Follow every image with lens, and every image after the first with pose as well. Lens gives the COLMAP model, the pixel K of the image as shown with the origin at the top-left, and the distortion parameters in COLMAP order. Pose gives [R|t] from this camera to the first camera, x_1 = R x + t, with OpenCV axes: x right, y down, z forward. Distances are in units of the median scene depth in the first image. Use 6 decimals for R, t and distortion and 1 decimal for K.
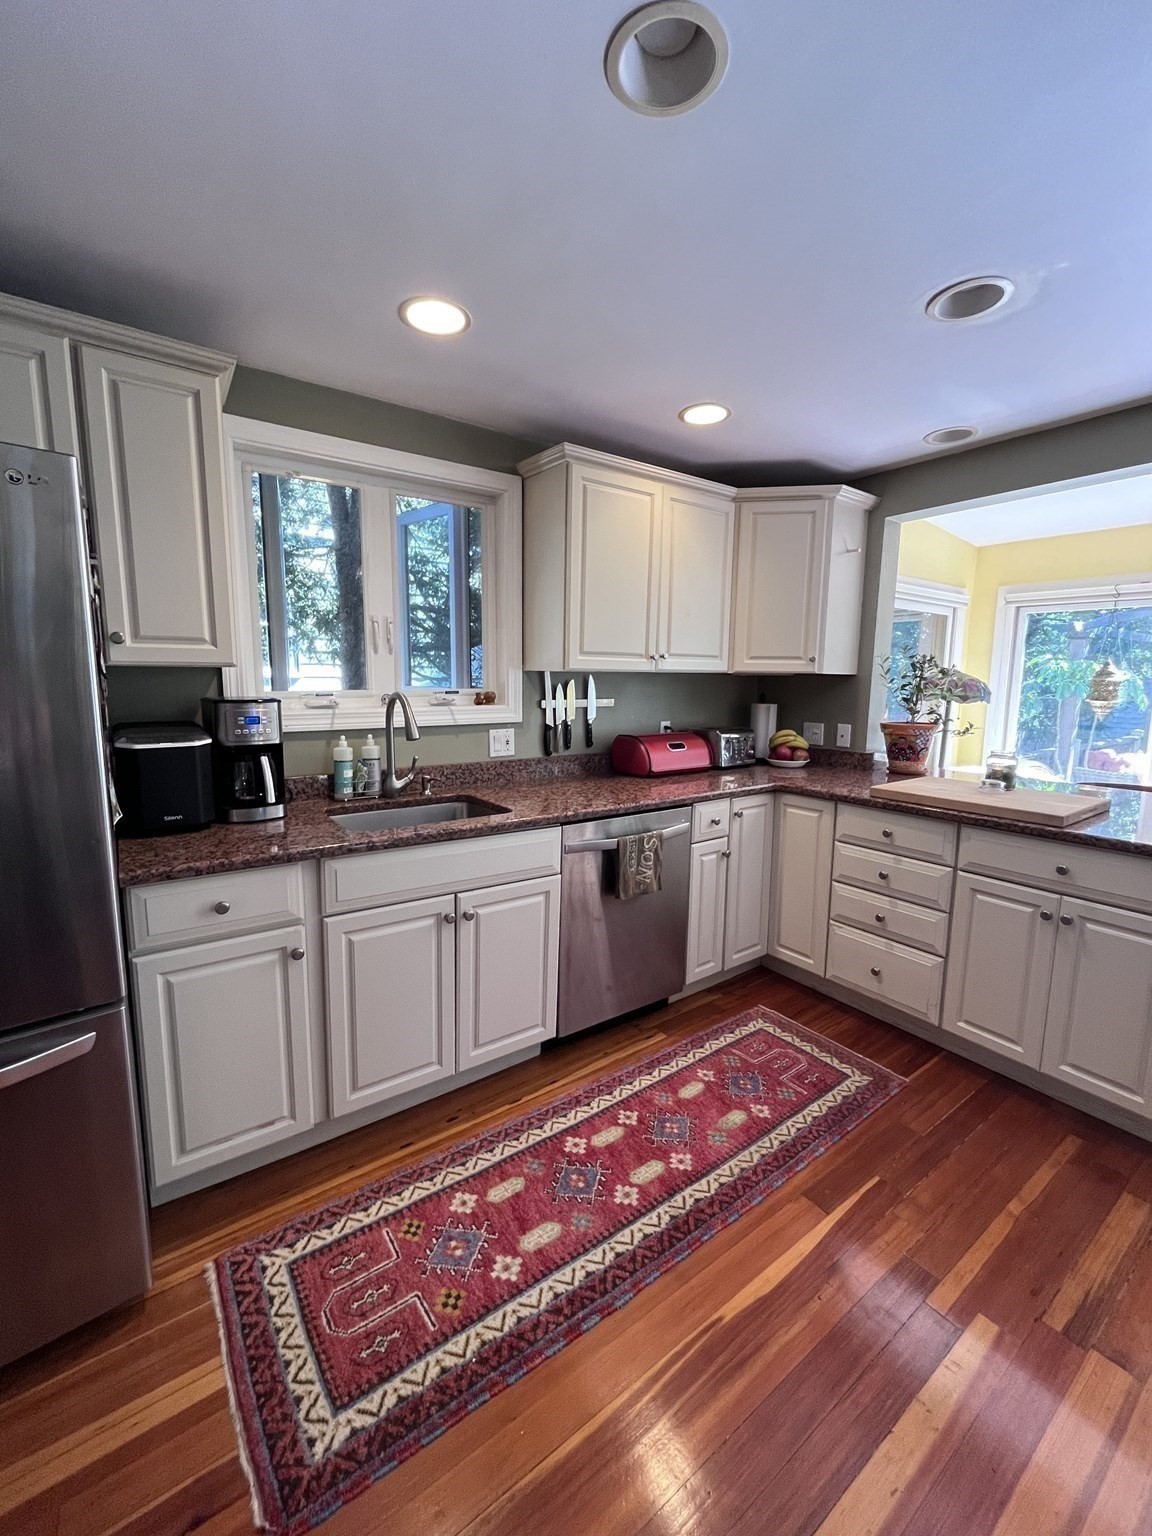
lens RADIAL K [[630.2, 0, 579.1], [0, 630.2, 765.6], [0, 0, 1]] dist [-0.000779, 0.000662]
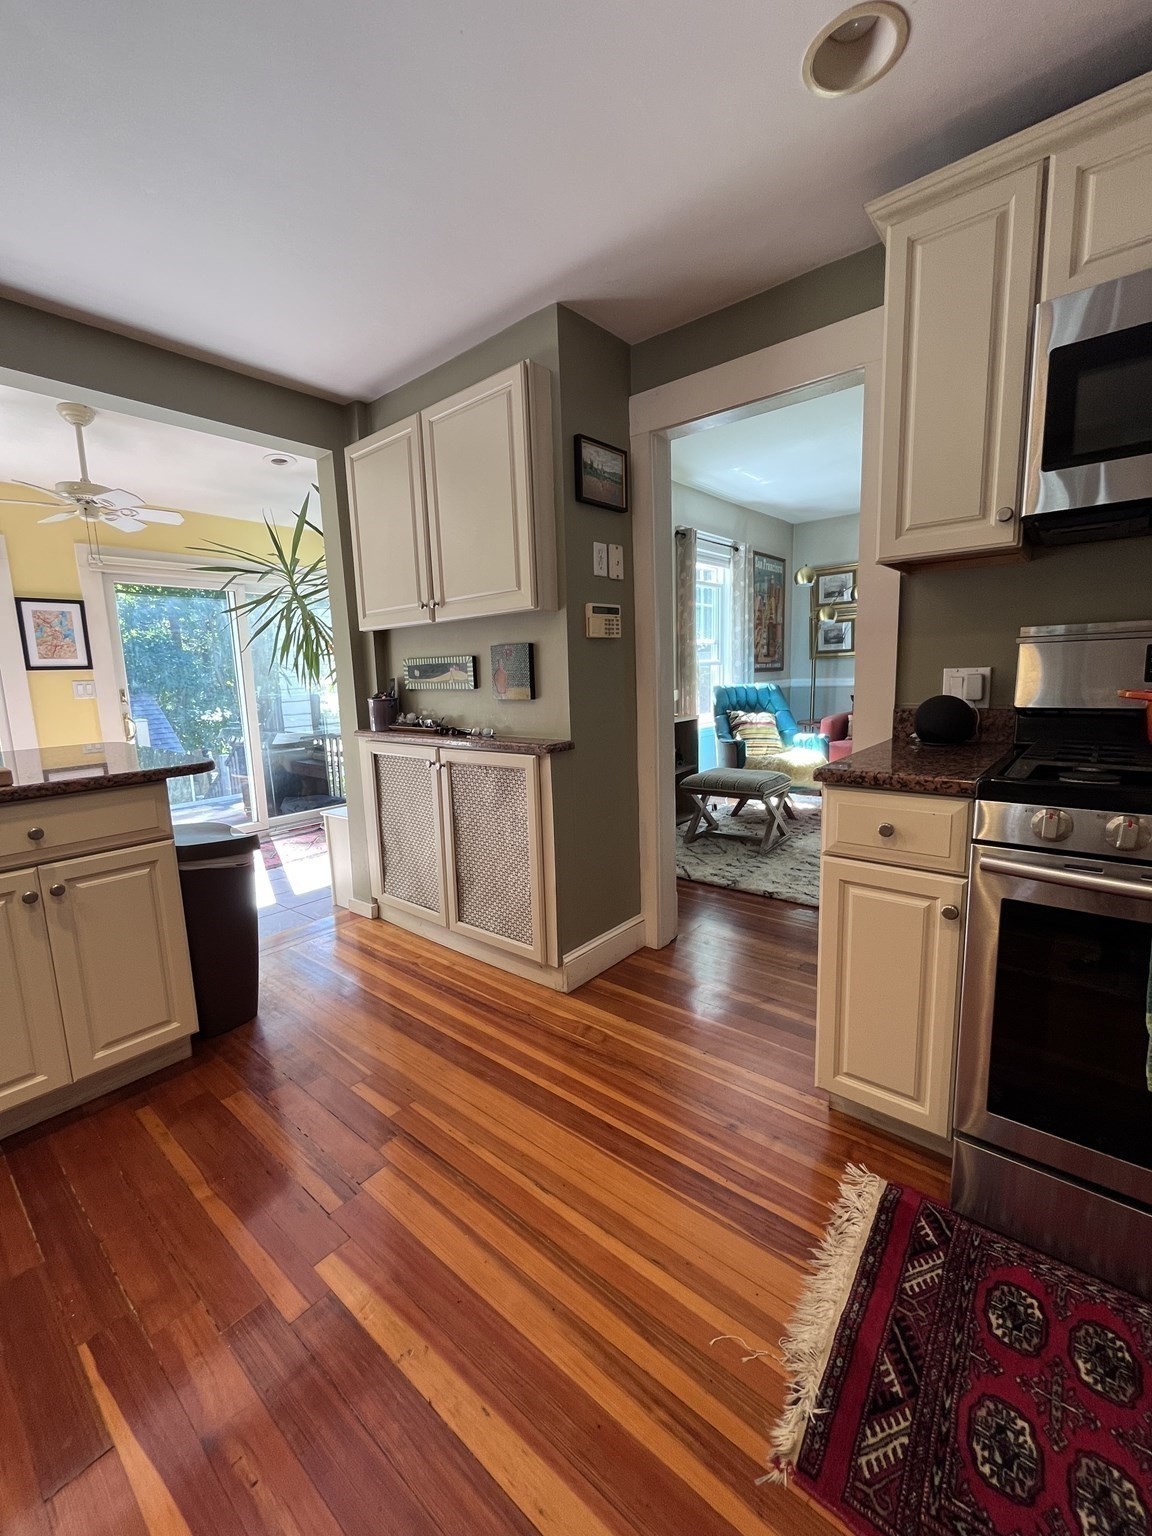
lens RADIAL K [[630.2, 0, 579.9], [0, 630.2, 764.9], [0, 0, 1]] dist [-0.000779, 0.000662]
pose [[-0.242211, -0.150091, 0.958544, -0.161005], [0.163997, 0.967413, 0.192919, 0.039991], [-0.956263, 0.203925, -0.209704, 0.494475]]
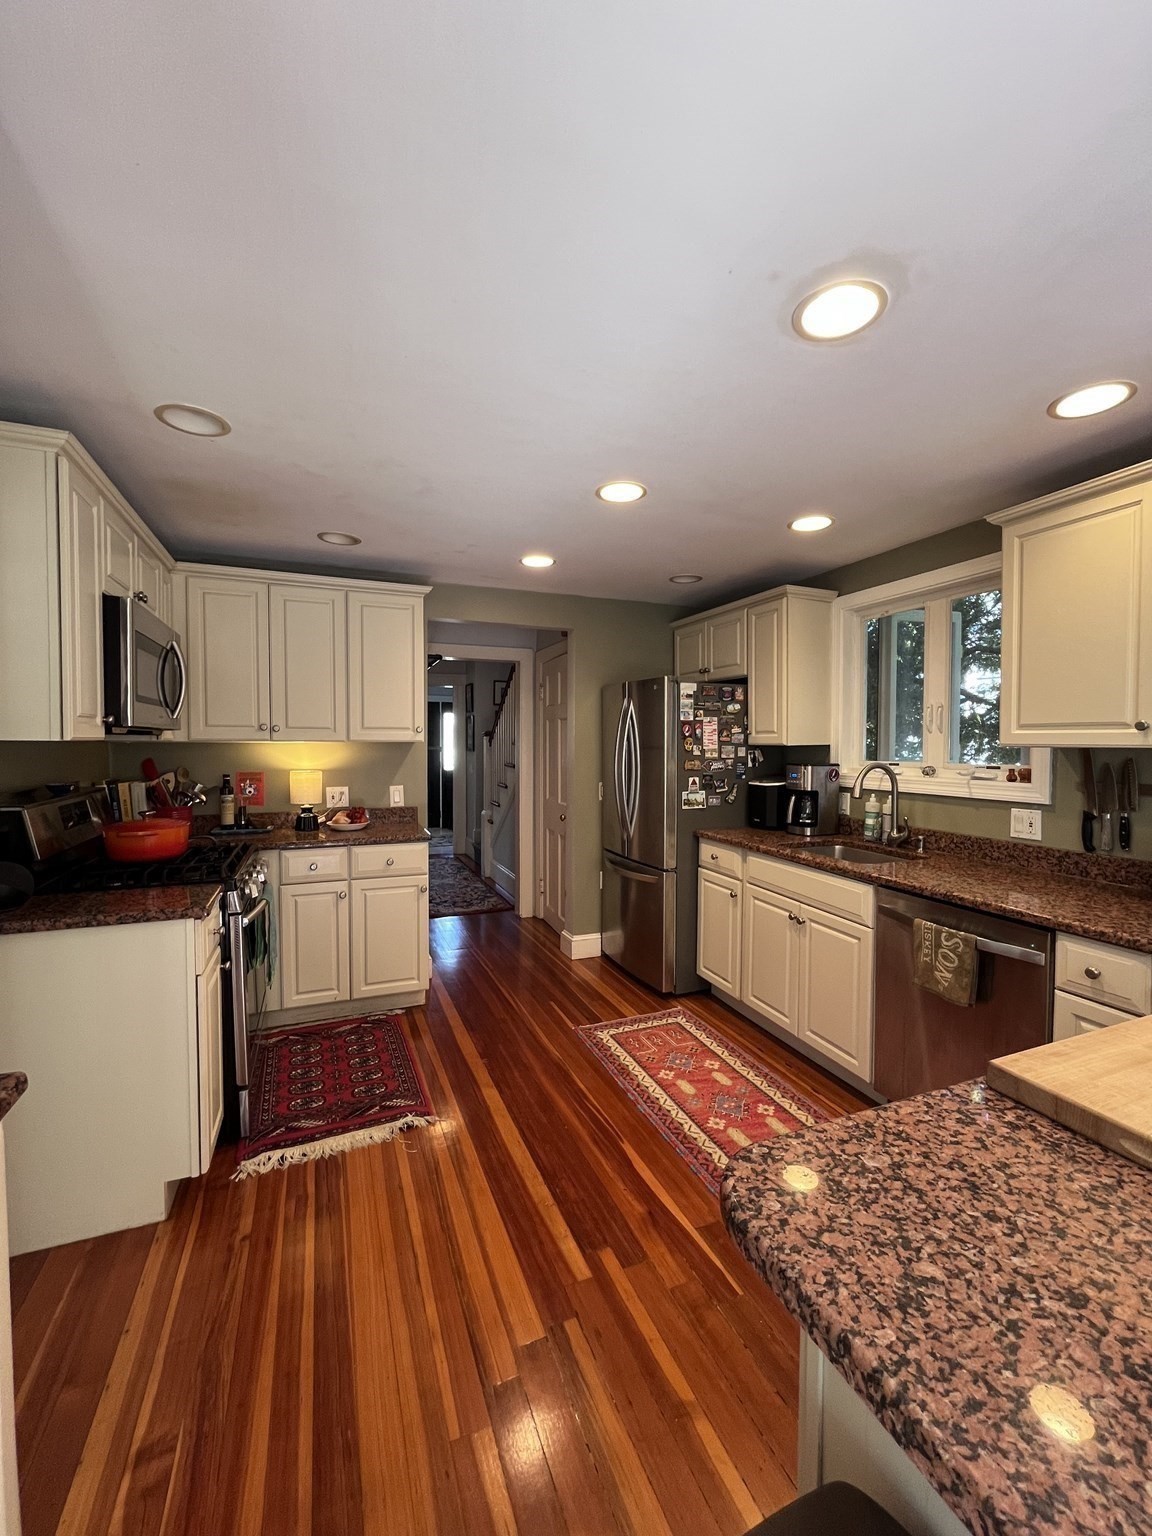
lens RADIAL K [[630.2, 0, 580.1], [0, 630.2, 768.0], [0, 0, 1]] dist [-0.000779, 0.000662]
pose [[-0.232008, 0.030230, -0.972244, 1.300401], [-0.143053, 0.987588, 0.064844, -0.118443], [0.962137, 0.154127, -0.224804, 0.803013]]
